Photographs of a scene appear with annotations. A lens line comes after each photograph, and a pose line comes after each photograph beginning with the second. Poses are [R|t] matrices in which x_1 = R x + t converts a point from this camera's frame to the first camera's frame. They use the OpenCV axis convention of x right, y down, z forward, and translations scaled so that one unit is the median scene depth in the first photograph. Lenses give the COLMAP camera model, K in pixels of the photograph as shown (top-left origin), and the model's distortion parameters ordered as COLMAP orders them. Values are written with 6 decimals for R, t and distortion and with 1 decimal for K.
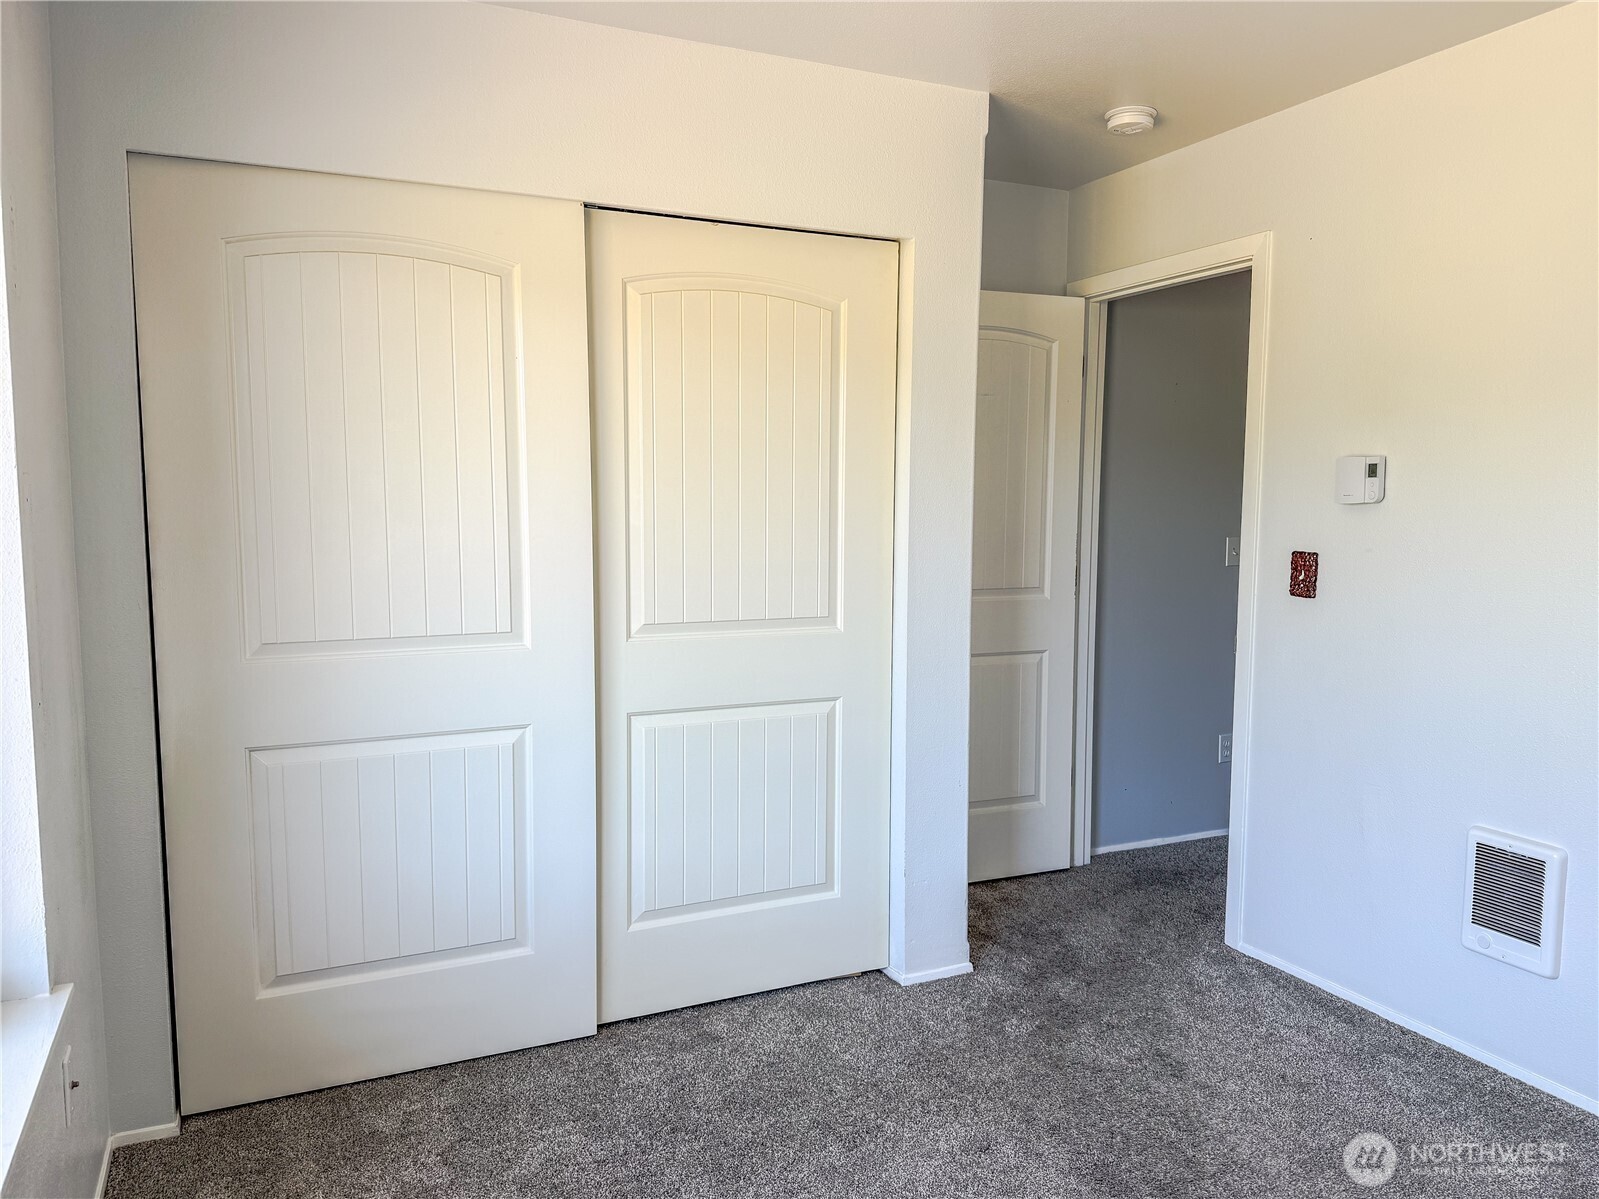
lens RADIAL K [[1132.5, 0, 804.9], [0, 1132.5, 607.4], [0, 0, 1]] dist [0.070035, -0.082327]
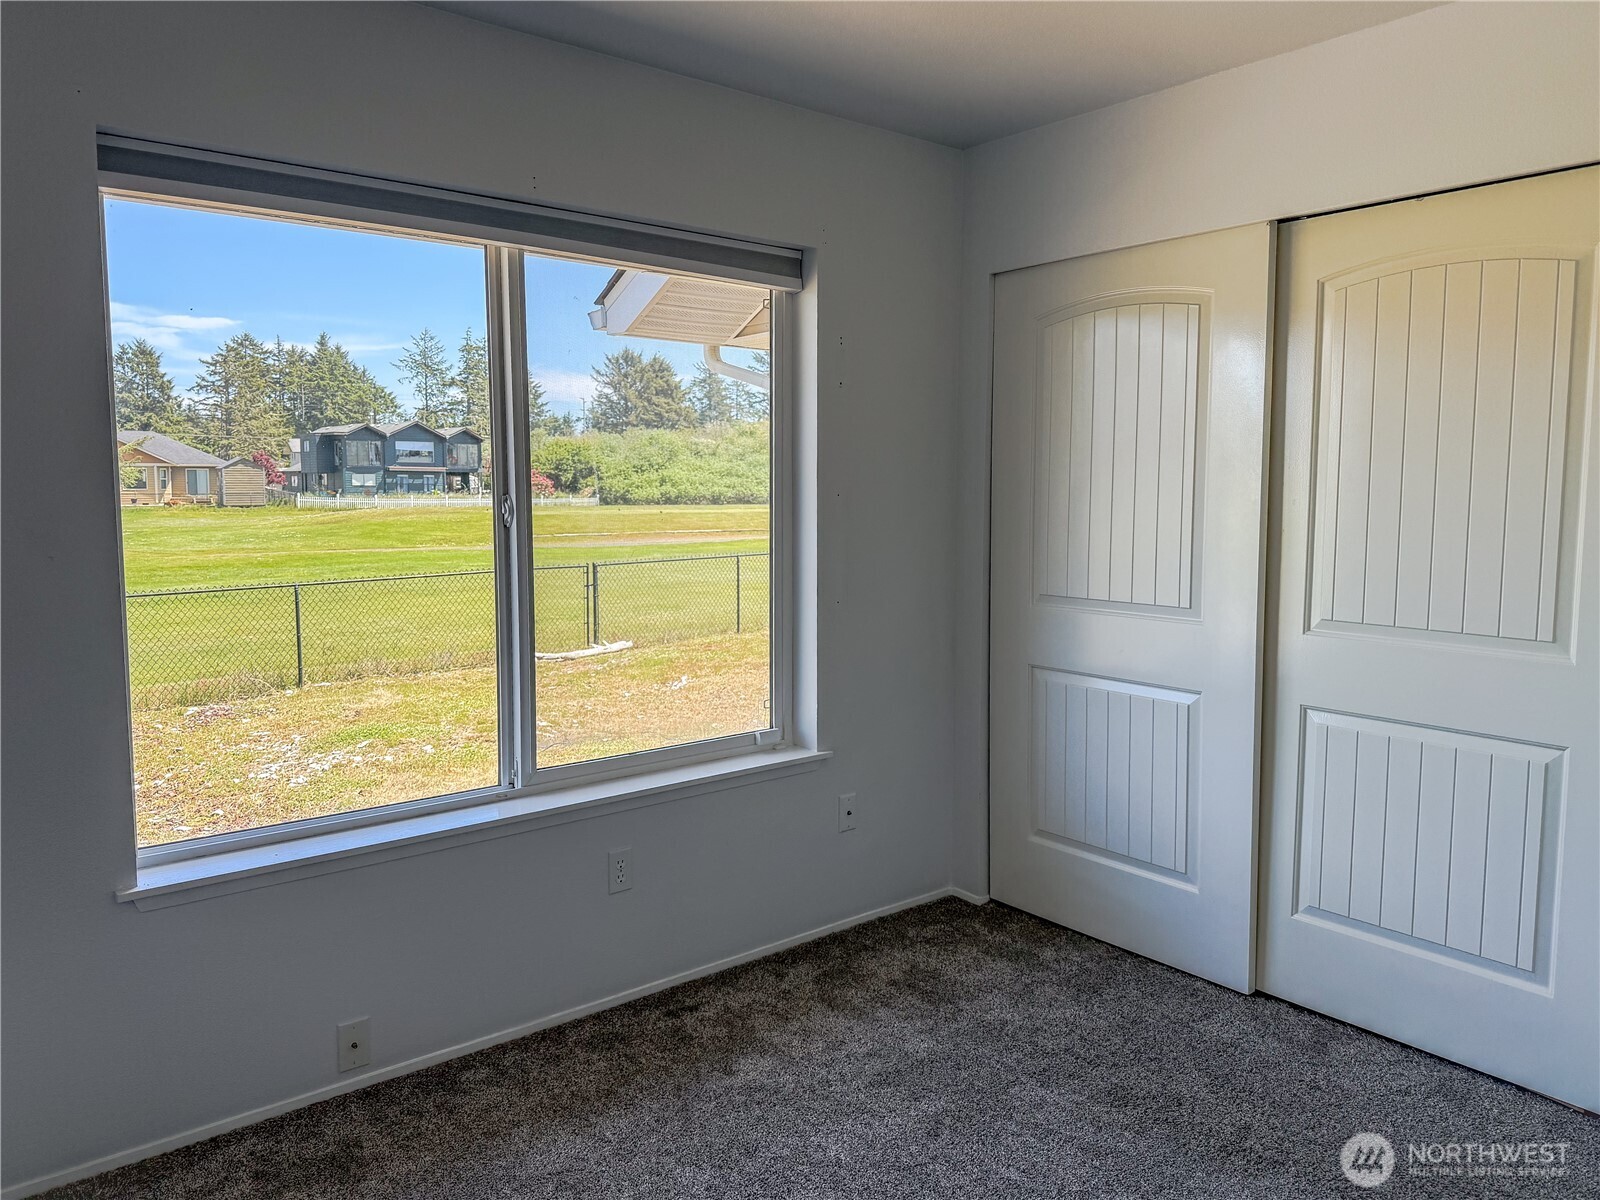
lens RADIAL K [[1133.2, 0, 808.0], [0, 1133.2, 588.0], [0, 0, 1]] dist [0.070035, -0.082327]
pose [[0.254329, 0.087782, -0.963126, 0.713524], [-0.093007, 0.993476, 0.065988, -0.037308], [0.962635, 0.072795, 0.260834, 0.298212]]
